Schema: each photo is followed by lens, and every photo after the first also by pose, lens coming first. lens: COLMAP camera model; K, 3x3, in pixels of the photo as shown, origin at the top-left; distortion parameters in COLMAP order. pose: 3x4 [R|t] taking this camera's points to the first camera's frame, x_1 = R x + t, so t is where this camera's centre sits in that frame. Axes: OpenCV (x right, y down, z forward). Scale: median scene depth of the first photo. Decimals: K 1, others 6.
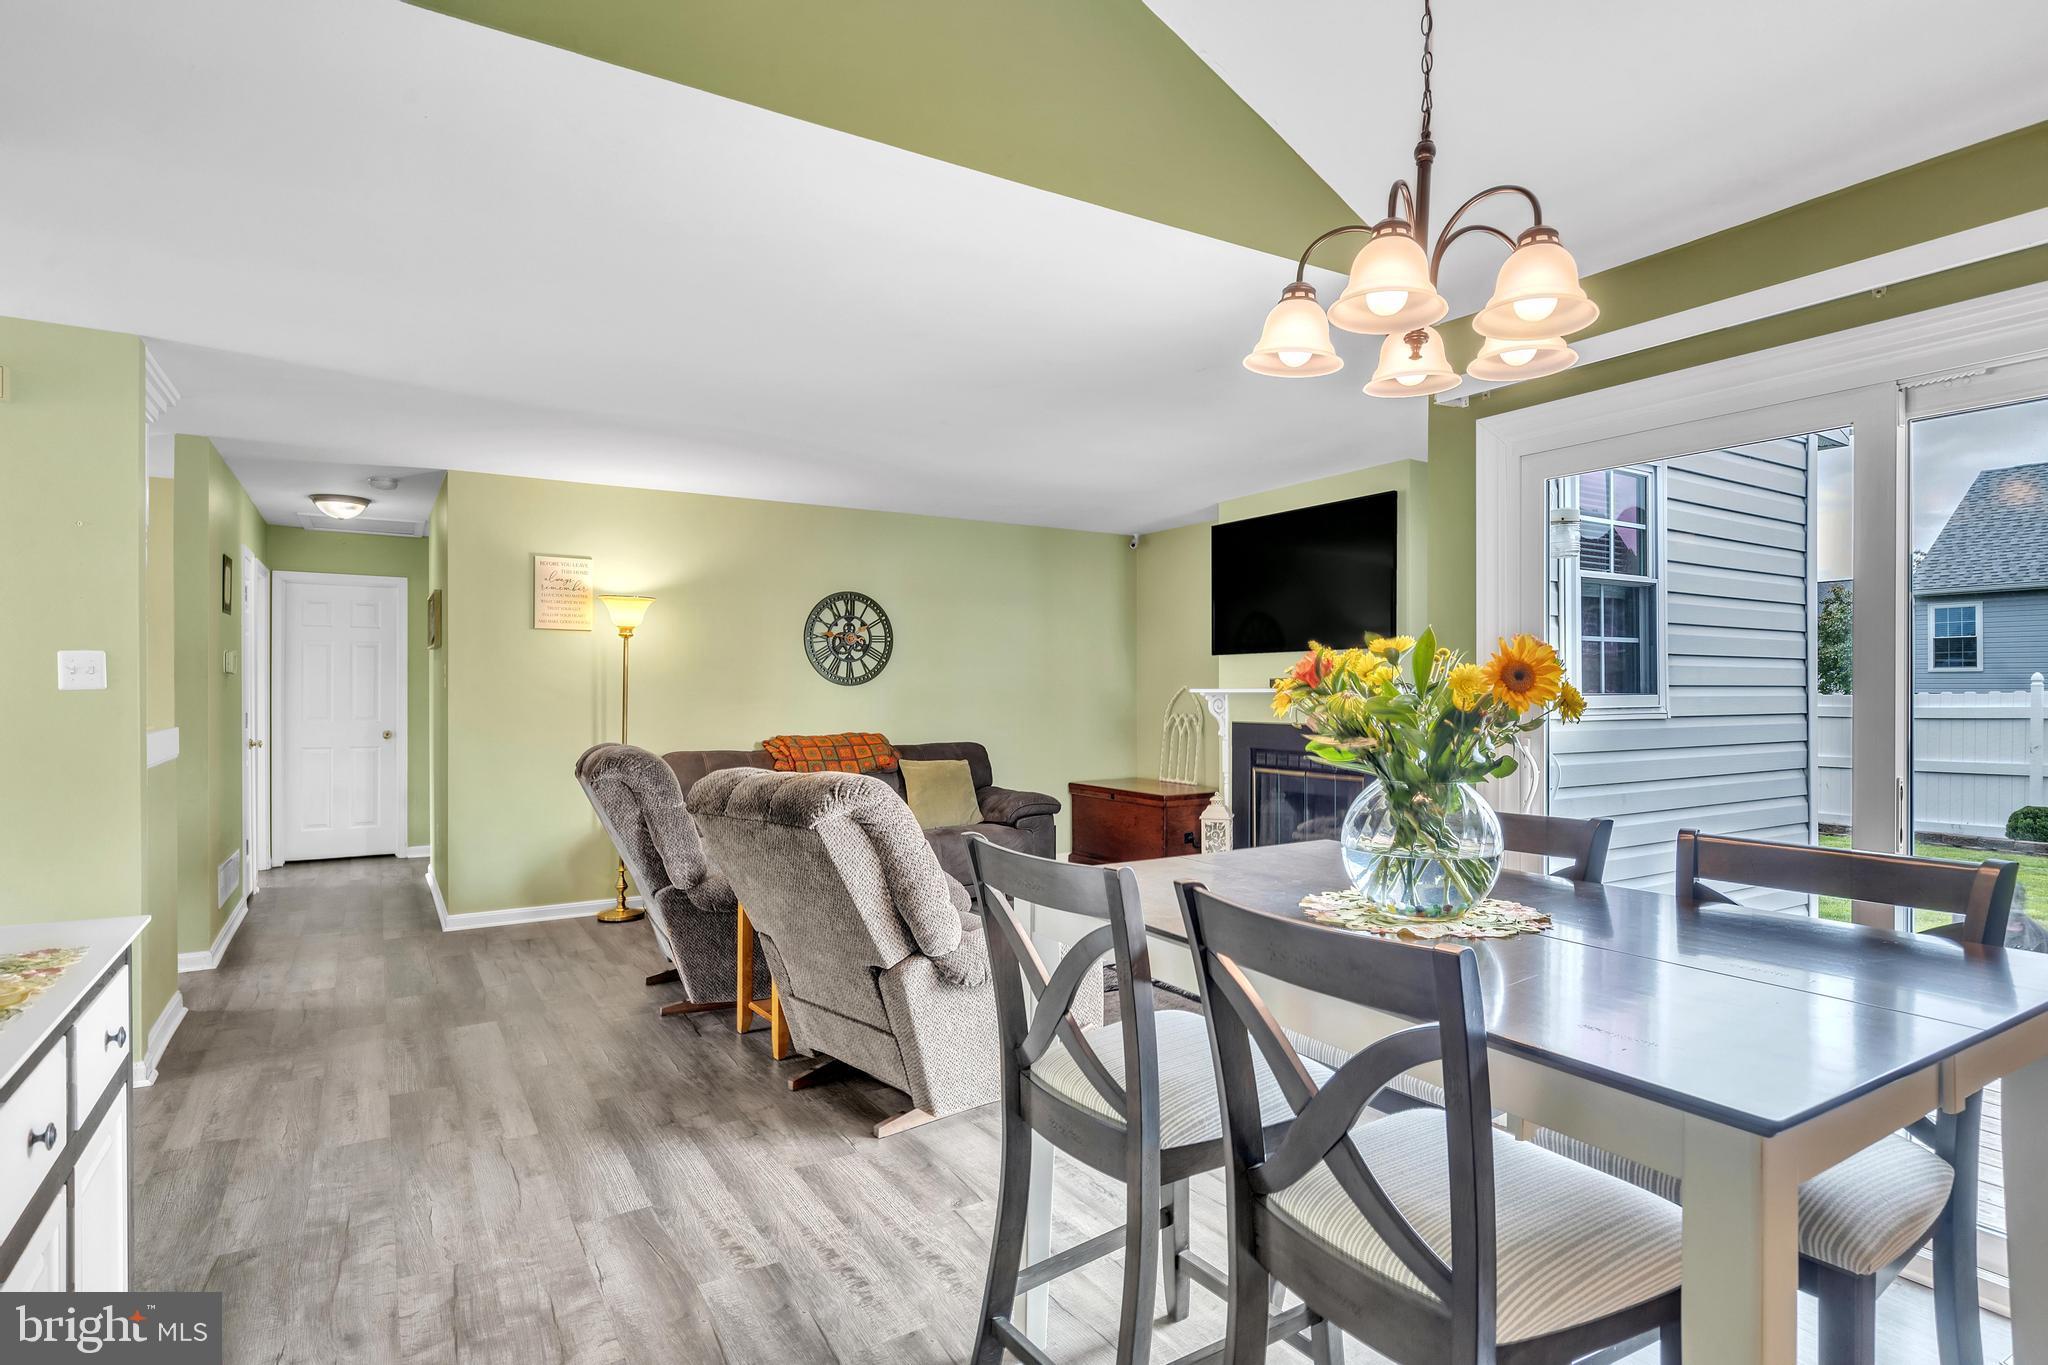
lens RADIAL K [[1058.2, 0, 1024.0], [0, 1058.2, 682.5], [0, 0, 1]] dist [0.000082, -0.000044]
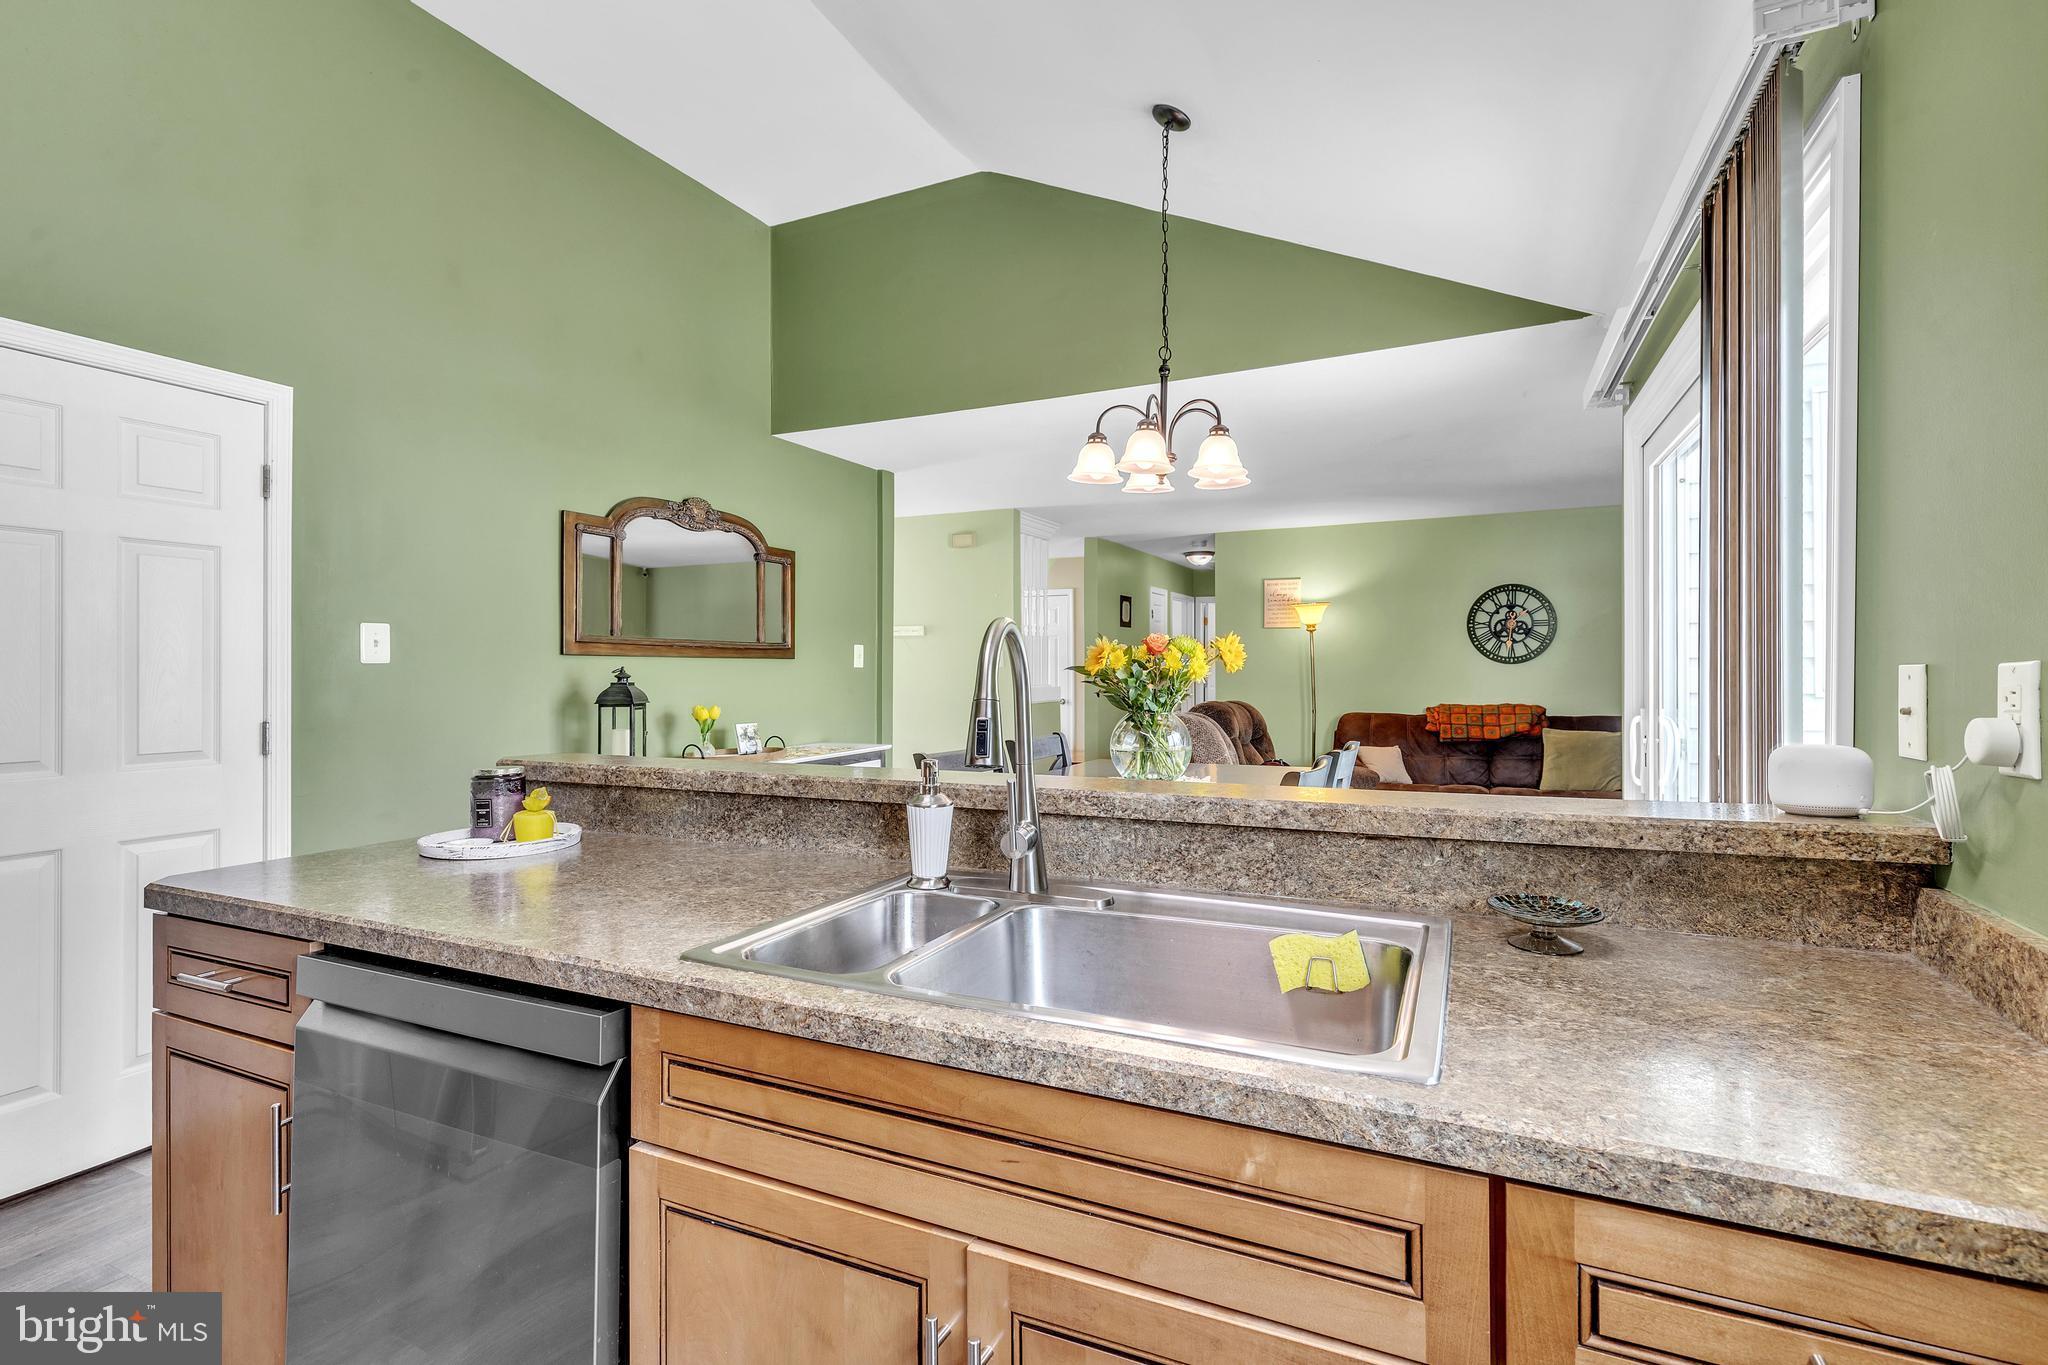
lens RADIAL K [[1004.3, 0, 1018.4], [0, 1004.3, 671.1], [0, 0, 1]] dist [-0.001704, -0.000152]
pose [[0.524216, -0.005233, -0.851569, 0.499797], [0.006196, 0.999978, -0.002331, 0.010158], [0.851563, -0.004054, 0.524237, -0.050664]]
